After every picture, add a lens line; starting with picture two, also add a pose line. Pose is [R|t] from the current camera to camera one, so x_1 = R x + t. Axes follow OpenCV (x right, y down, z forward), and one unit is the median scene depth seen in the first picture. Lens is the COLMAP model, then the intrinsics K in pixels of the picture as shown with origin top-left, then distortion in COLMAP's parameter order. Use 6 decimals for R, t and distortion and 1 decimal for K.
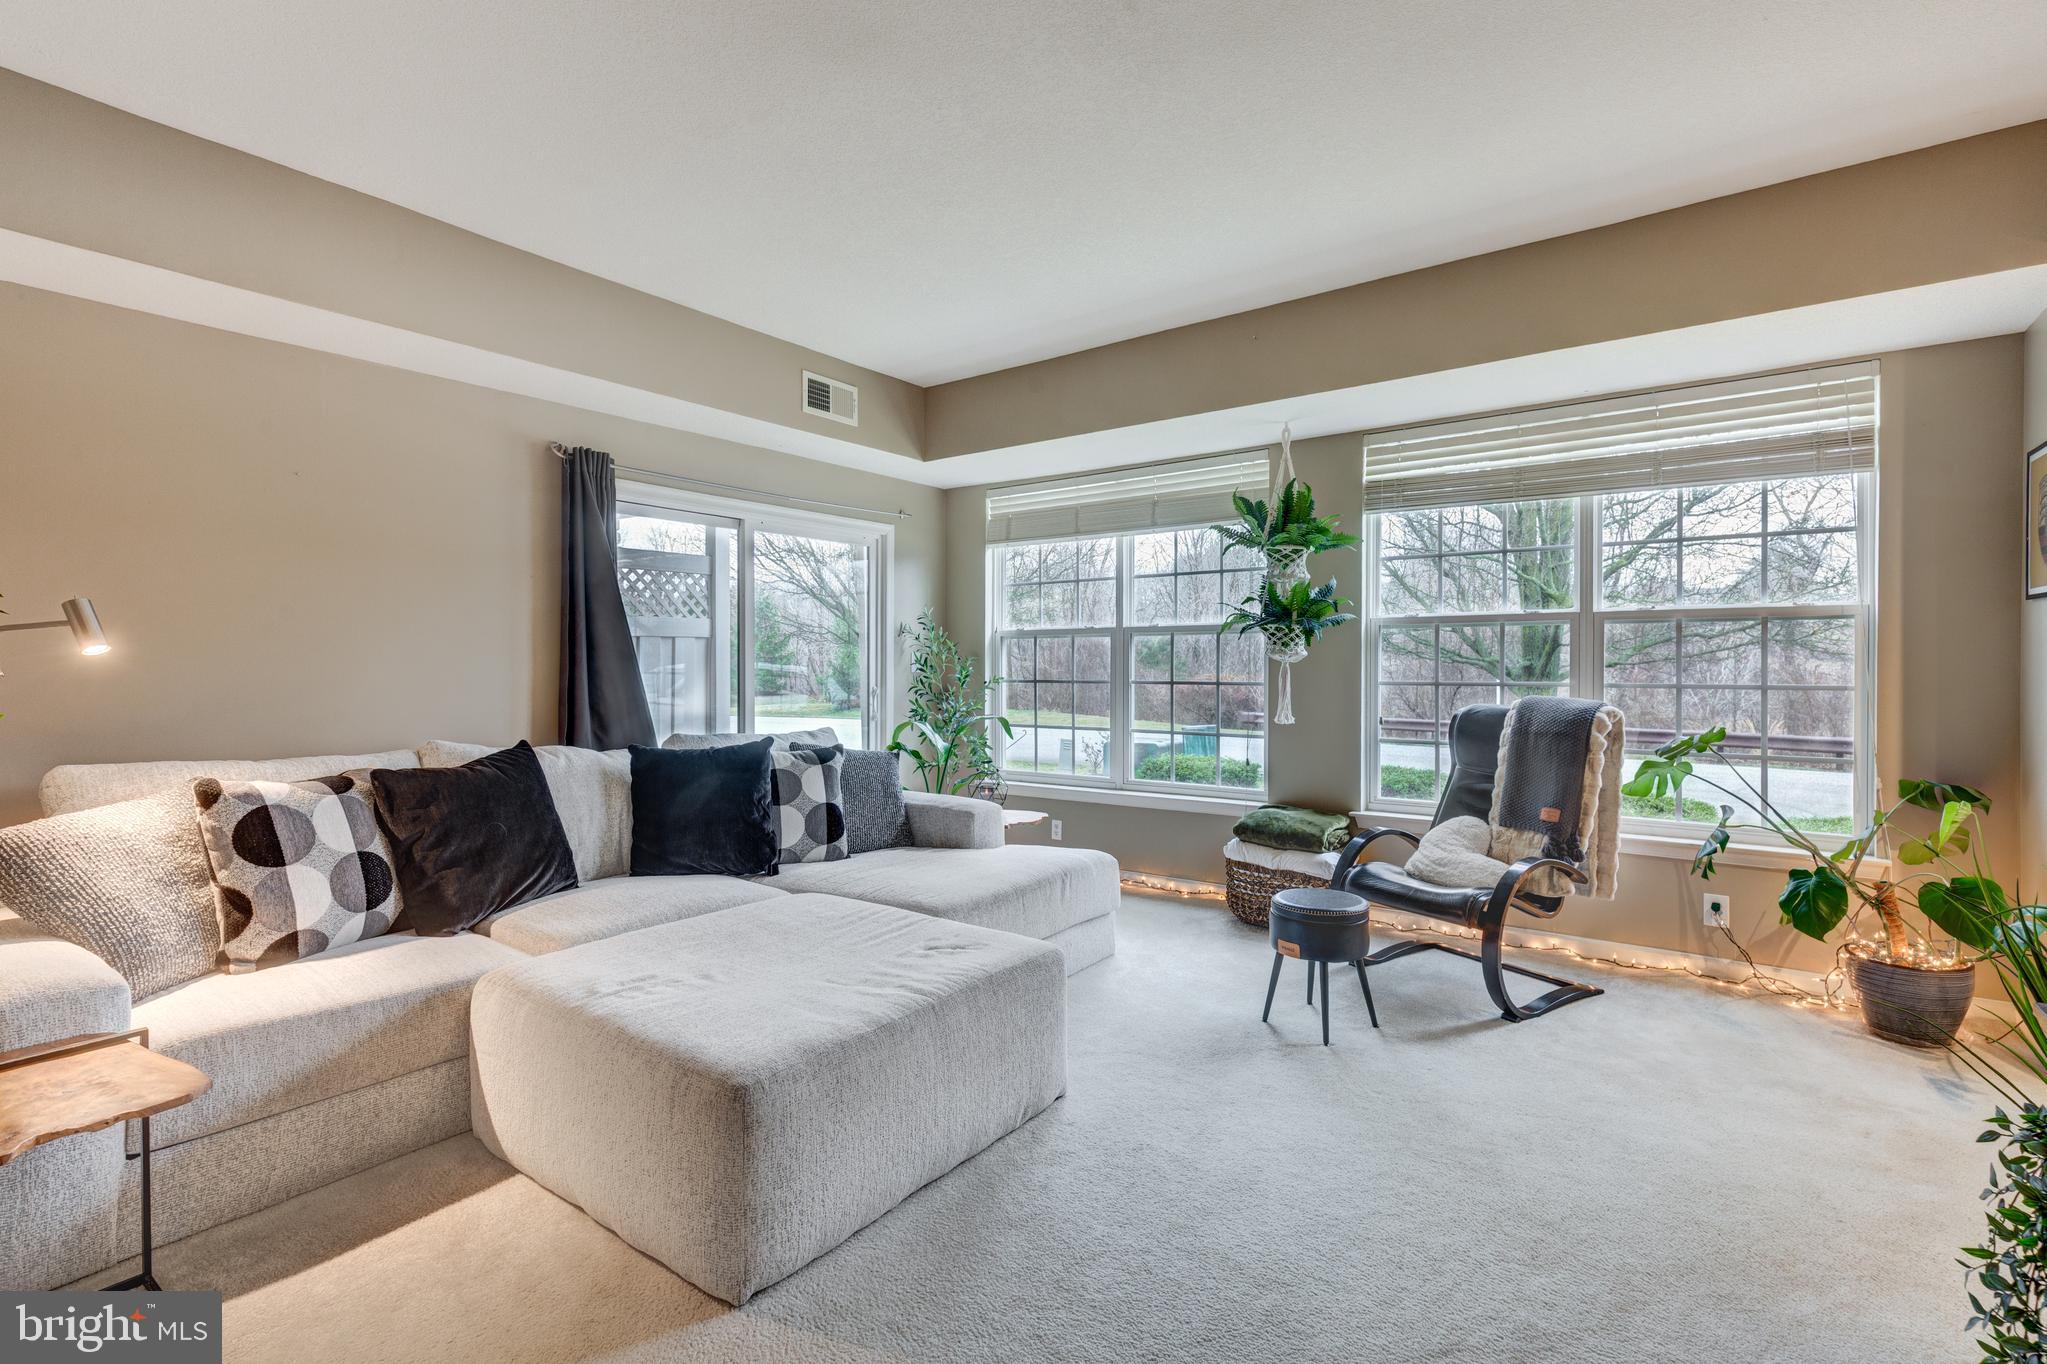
lens RADIAL K [[938.5, 0, 1015.4], [0, 938.5, 665.9], [0, 0, 1]] dist [0.007460, -0.002935]
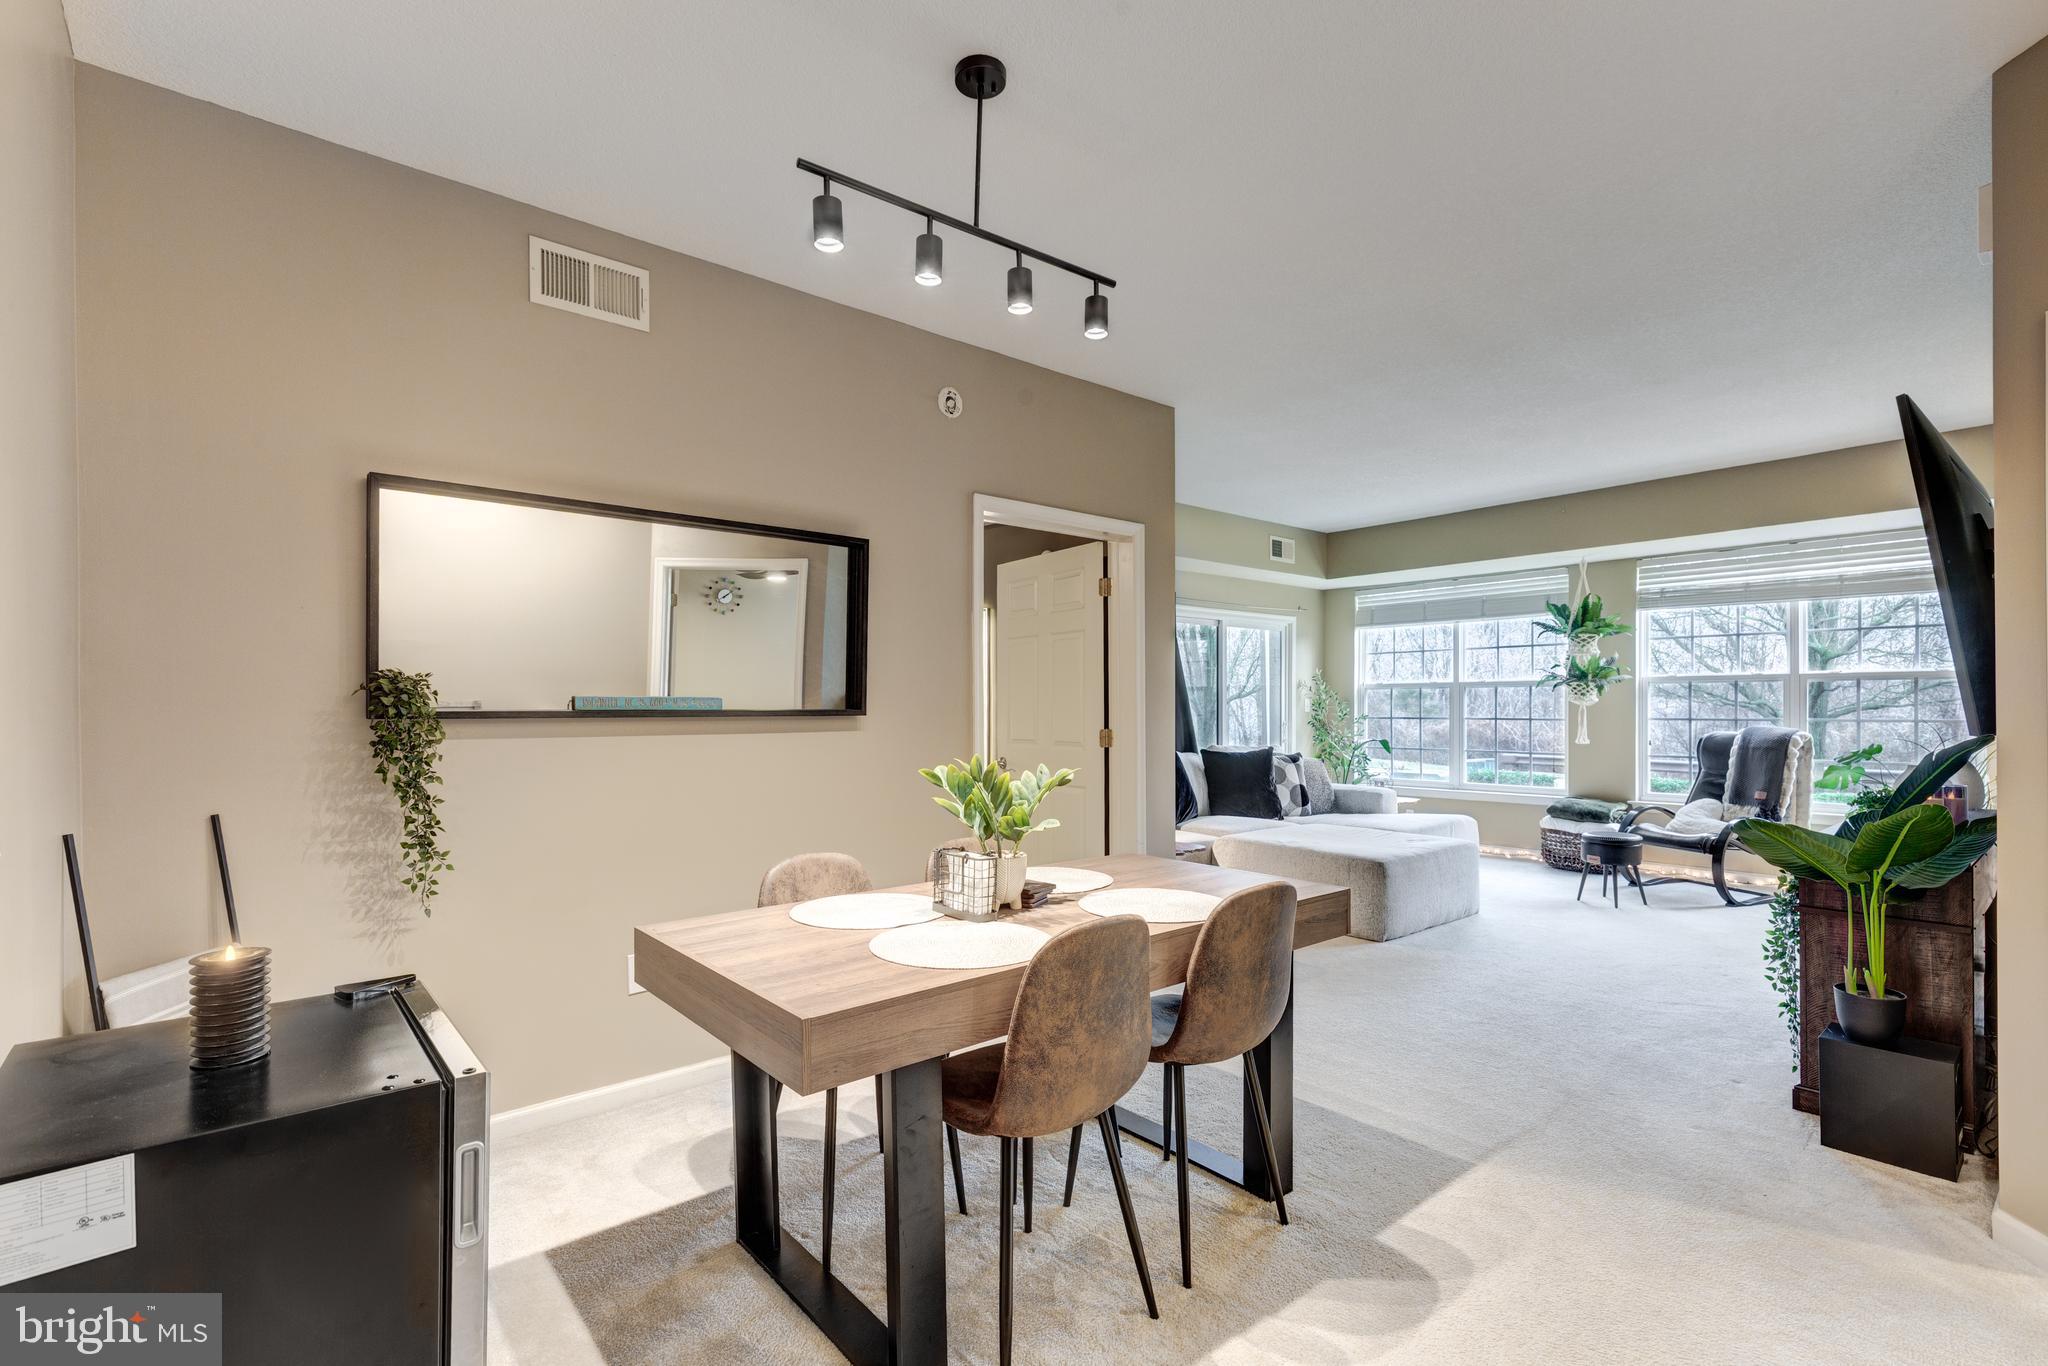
lens RADIAL K [[938.9, 0, 1025.2], [0, 938.9, 704.1], [0, 0, 1]] dist [0.007460, -0.002935]
pose [[0.975808, -0.000895, -0.218626, -0.309240], [-0.000105, 0.999990, -0.004560, 0.001230], [0.218628, 0.004473, 0.975798, -0.827890]]
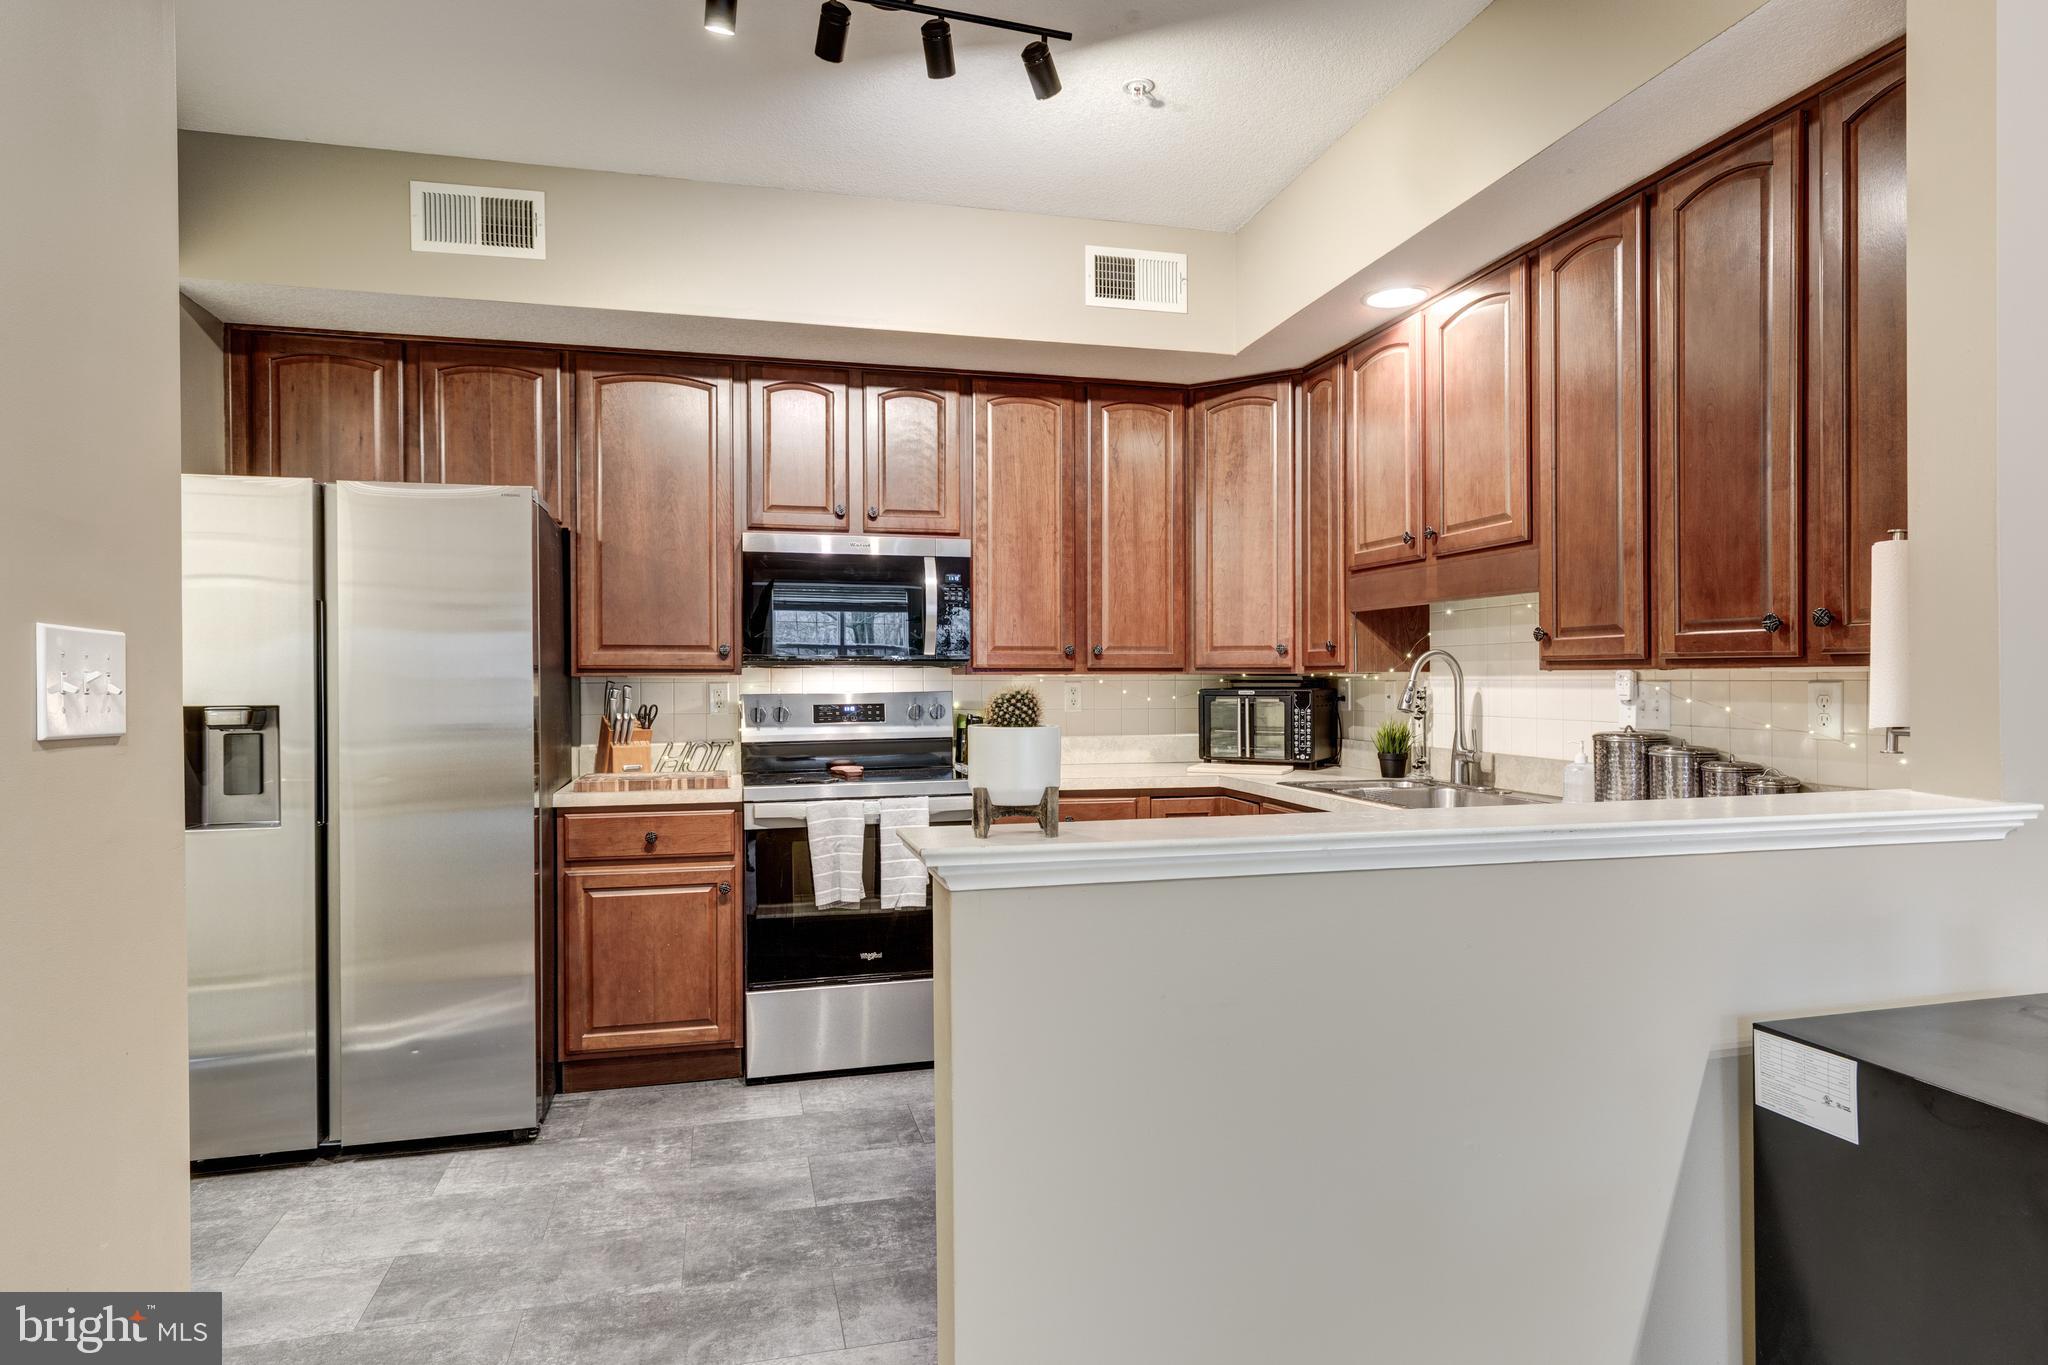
lens RADIAL K [[1152.9, 0, 1036.2], [0, 1152.9, 684.9], [0, 0, 1]] dist [0.002041, -0.001935]
pose [[-0.626646, 0.008161, -0.779262, -0.186782], [0.002790, 0.999962, 0.008230, 0.002792], [0.779299, 0.002983, -0.626645, -0.632380]]
